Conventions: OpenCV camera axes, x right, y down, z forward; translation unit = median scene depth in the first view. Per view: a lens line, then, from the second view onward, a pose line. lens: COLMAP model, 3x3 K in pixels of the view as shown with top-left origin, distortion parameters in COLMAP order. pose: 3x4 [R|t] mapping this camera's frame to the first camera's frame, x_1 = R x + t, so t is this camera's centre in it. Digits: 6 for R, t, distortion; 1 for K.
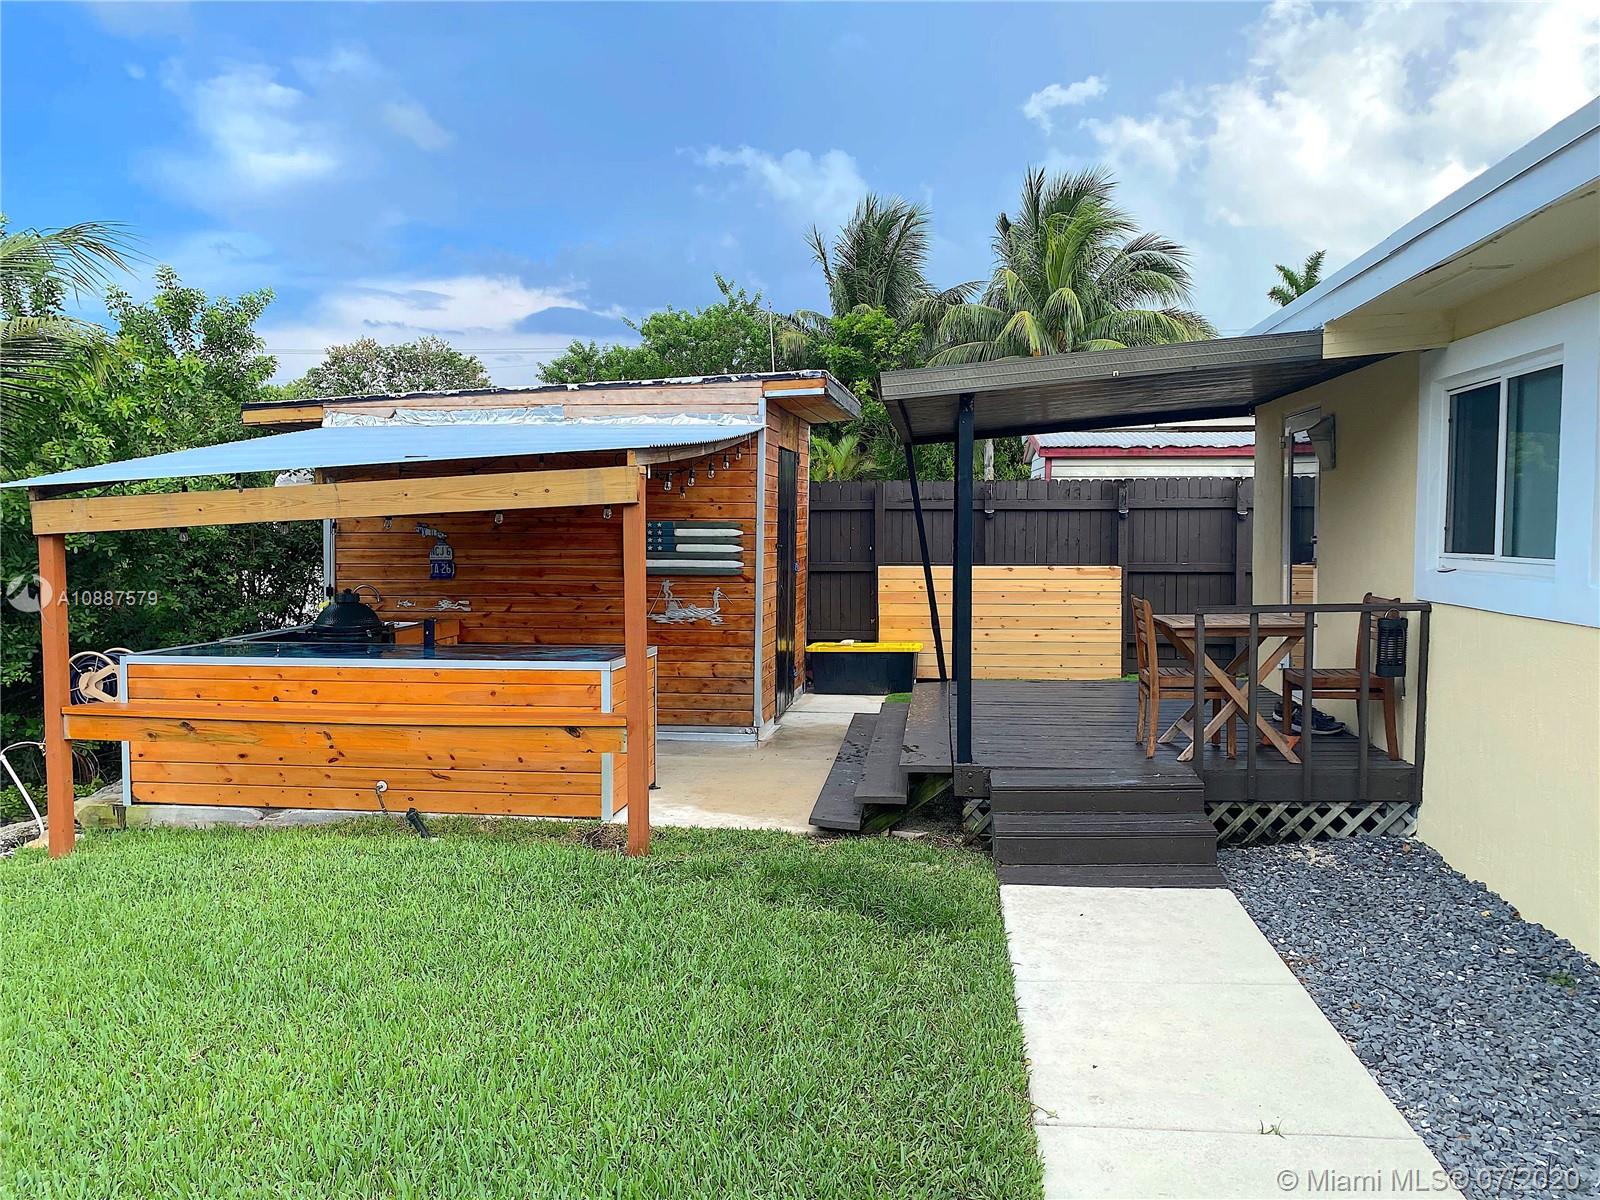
lens RADIAL K [[1199.2, 0, 793.0], [0, 1199.2, 592.9], [0, 0, 1]] dist [0.023526, -0.041675]
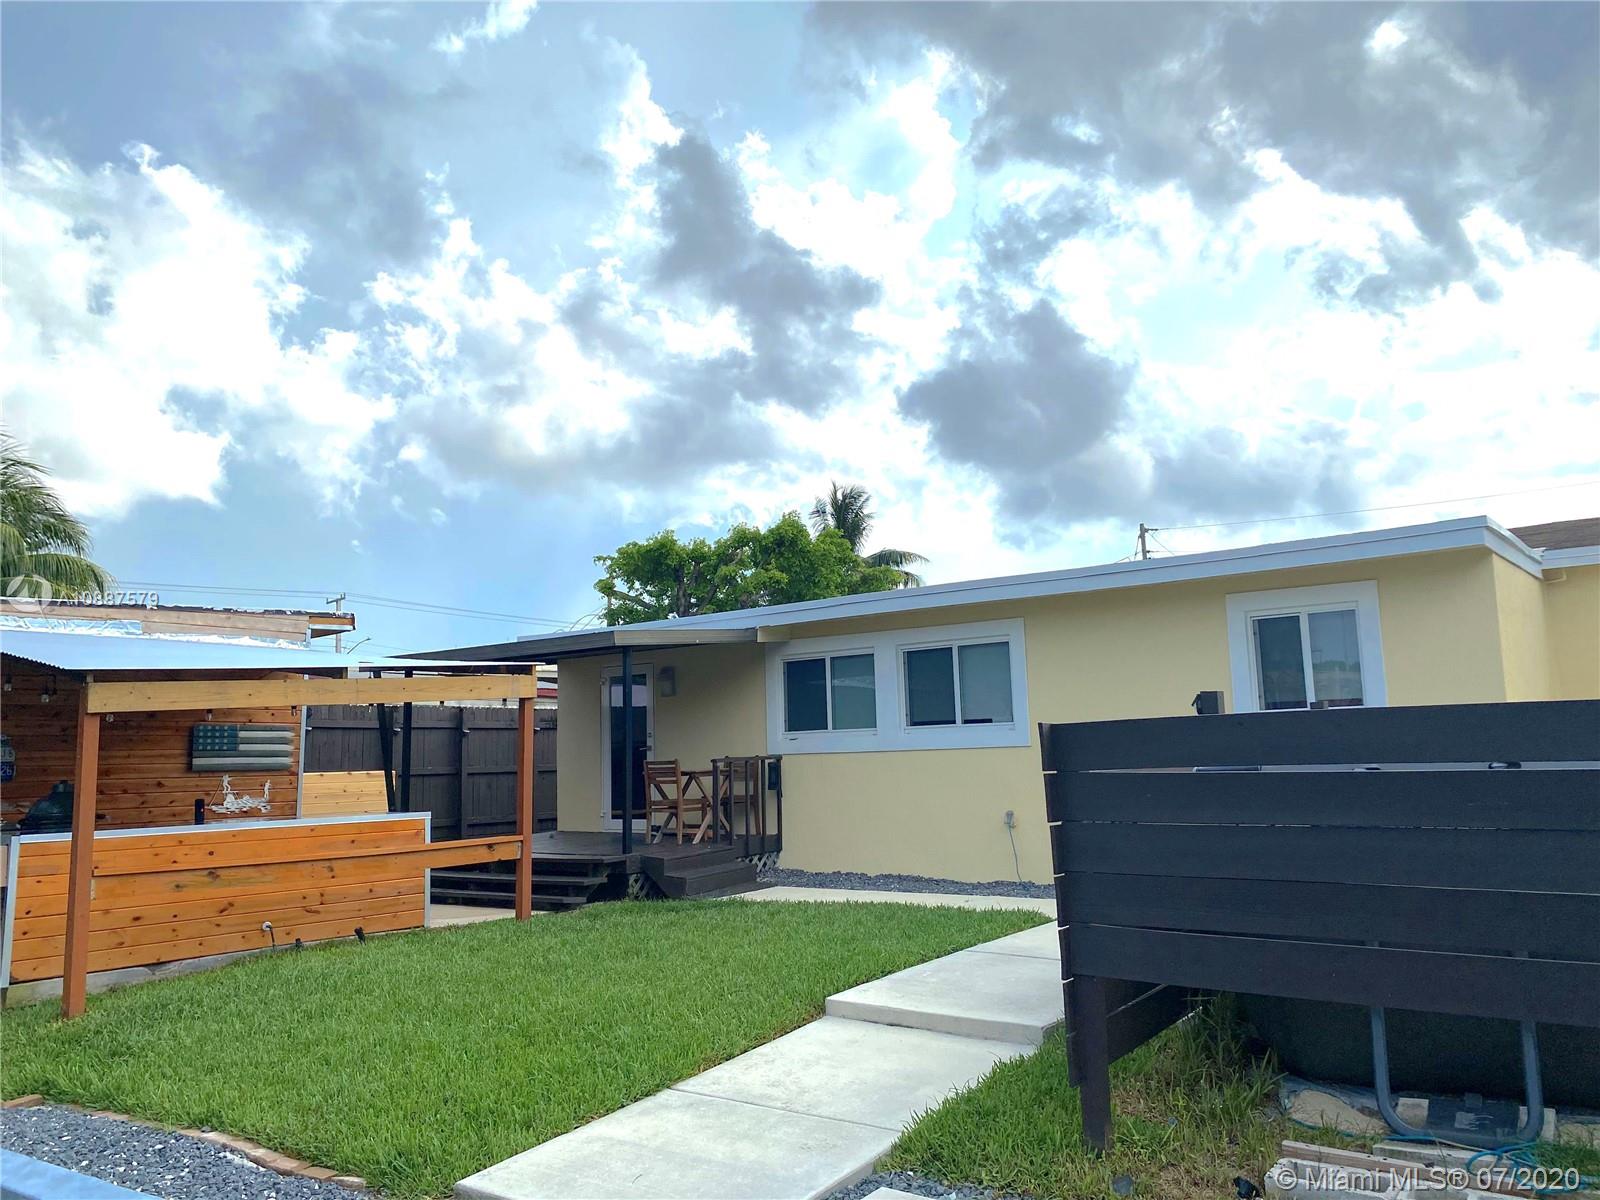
lens RADIAL K [[1199.2, 0, 807.3], [0, 1199.2, 600.8], [0, 0, 1]] dist [0.023526, -0.041675]
pose [[0.508375, 0.100252, 0.855280, -0.836084], [0.075445, 0.984196, -0.160207, 0.052491], [-0.857825, 0.145972, 0.492777, -0.094937]]
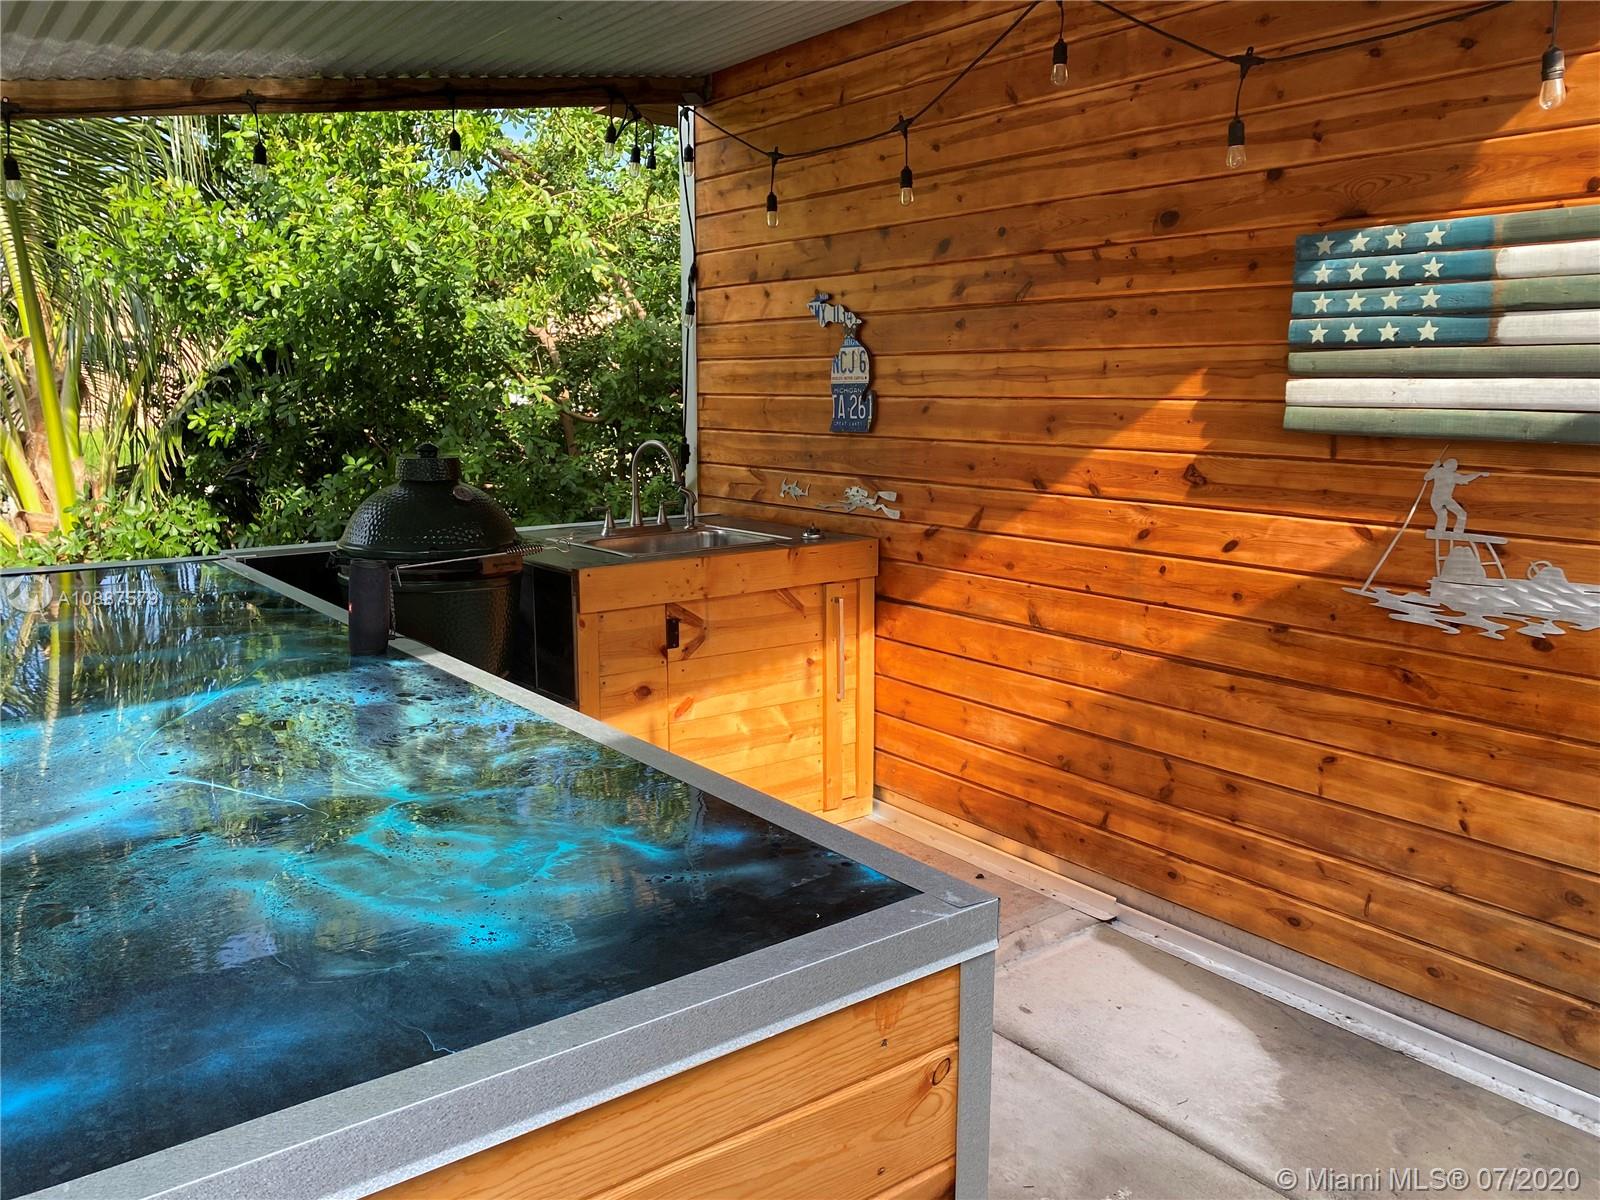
lens RADIAL K [[1199.2, 0, 796.9], [0, 1199.2, 593.3], [0, 0, 1]] dist [0.023526, -0.041675]
pose [[0.702945, 0.122060, -0.700692, -0.020158], [-0.043442, 0.990693, 0.128996, -0.009577], [0.709916, -0.060237, 0.701705, 0.716869]]
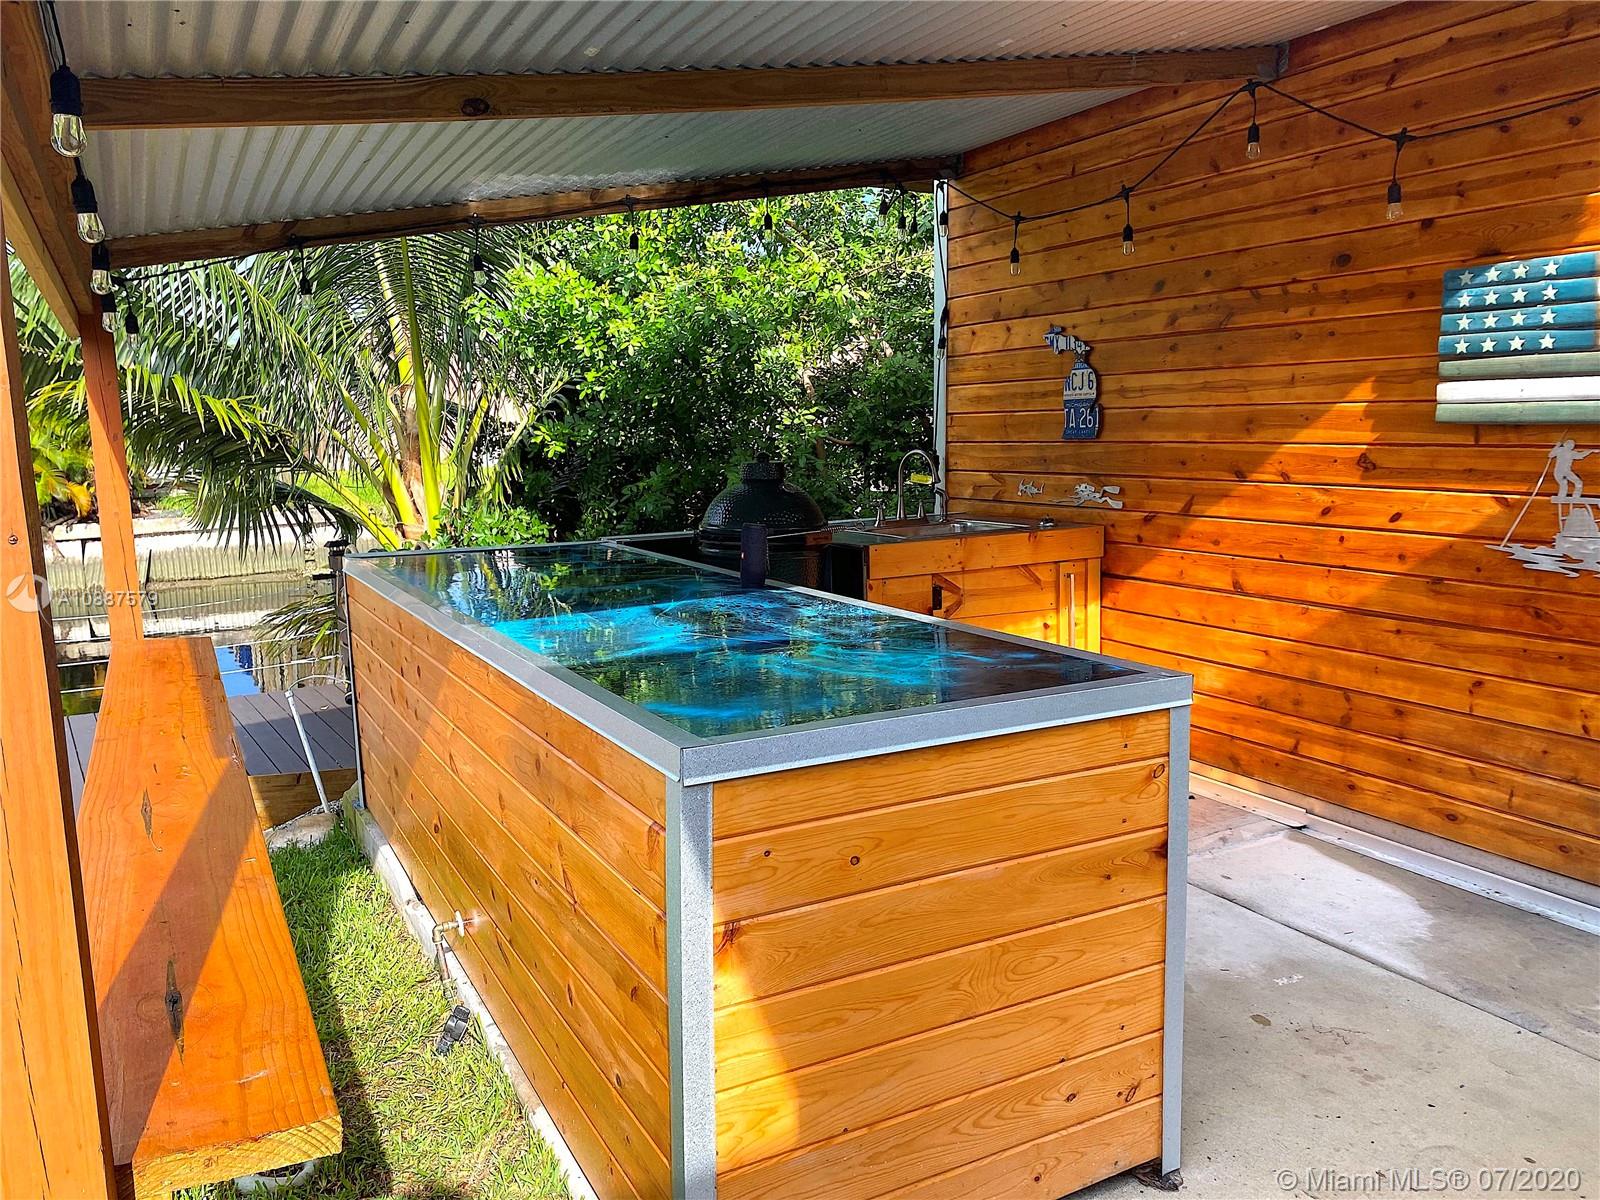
lens RADIAL K [[1199.2, 0, 793.7], [0, 1199.2, 602.7], [0, 0, 1]] dist [0.023526, -0.041675]
pose [[0.571280, 0.110106, -0.813336, 0.045050], [-0.024301, 0.992795, 0.117332, -0.000342], [0.820396, -0.047265, 0.569840, 0.634941]]
